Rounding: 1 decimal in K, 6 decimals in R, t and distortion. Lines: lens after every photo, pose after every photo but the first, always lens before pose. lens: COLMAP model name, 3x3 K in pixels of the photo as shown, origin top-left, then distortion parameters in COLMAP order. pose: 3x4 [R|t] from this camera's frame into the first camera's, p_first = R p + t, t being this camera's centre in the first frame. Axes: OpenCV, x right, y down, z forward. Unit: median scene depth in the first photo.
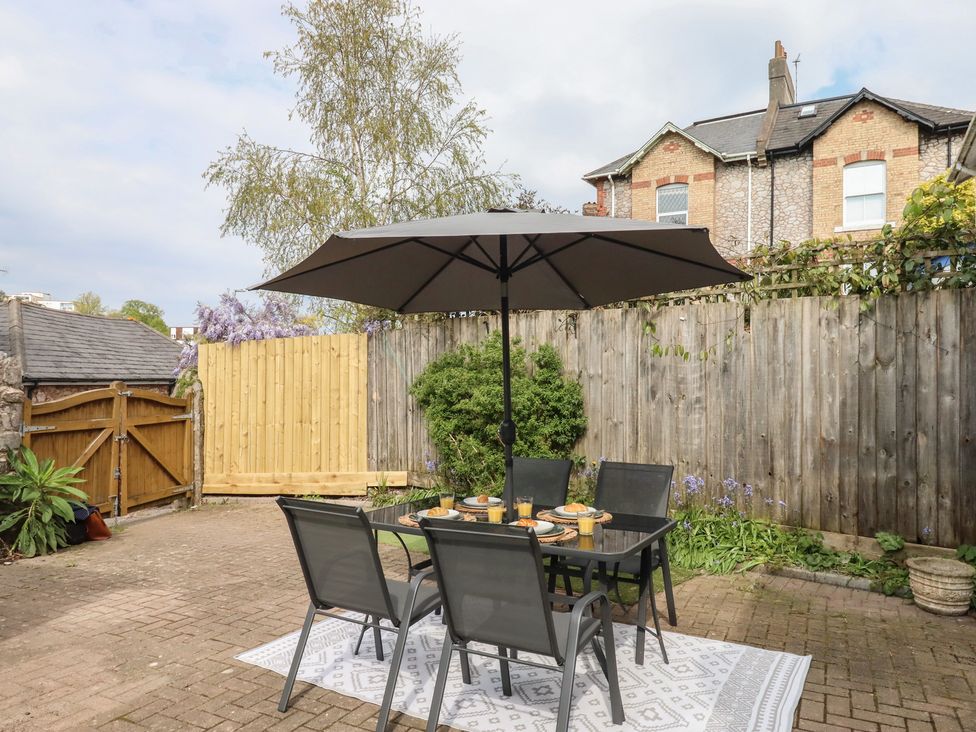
lens RADIAL K [[740.0, 0, 488.7], [0, 740.0, 366.5], [0, 0, 1]] dist [0.010363, -0.007332]
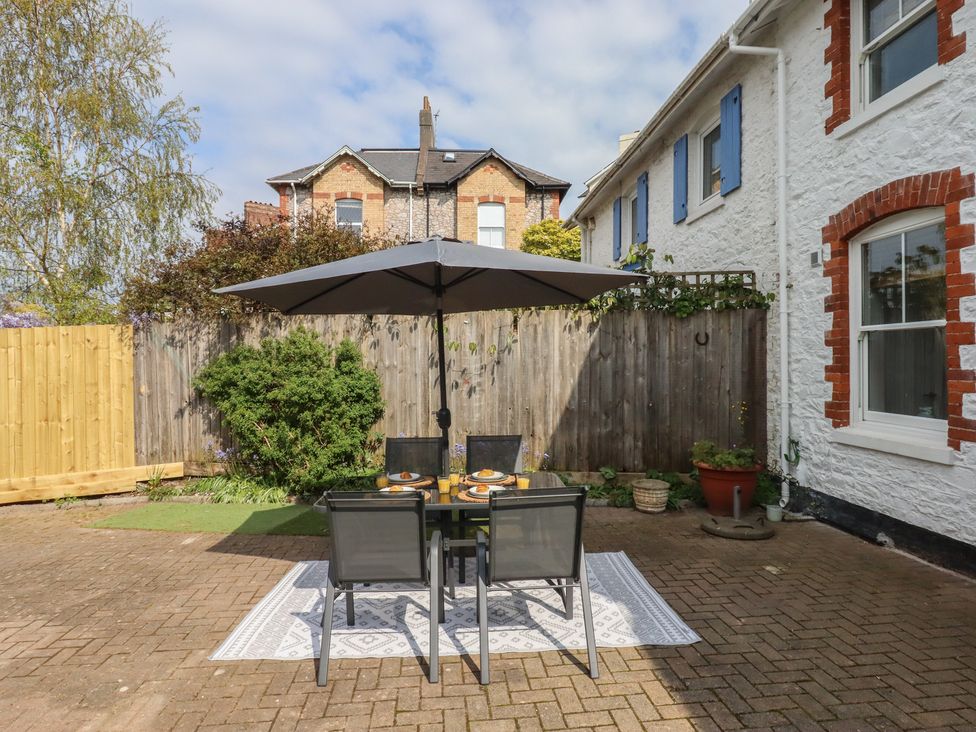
lens RADIAL K [[600.8, 0, 570.6], [0, 600.8, 370.9], [0, 0, 1]] dist [0.004201, -0.009462]
pose [[0.818430, -0.018934, 0.574295, -0.173904], [0.001138, 0.999508, 0.031331, -0.010328], [-0.574606, -0.024989, 0.818049, 0.026496]]
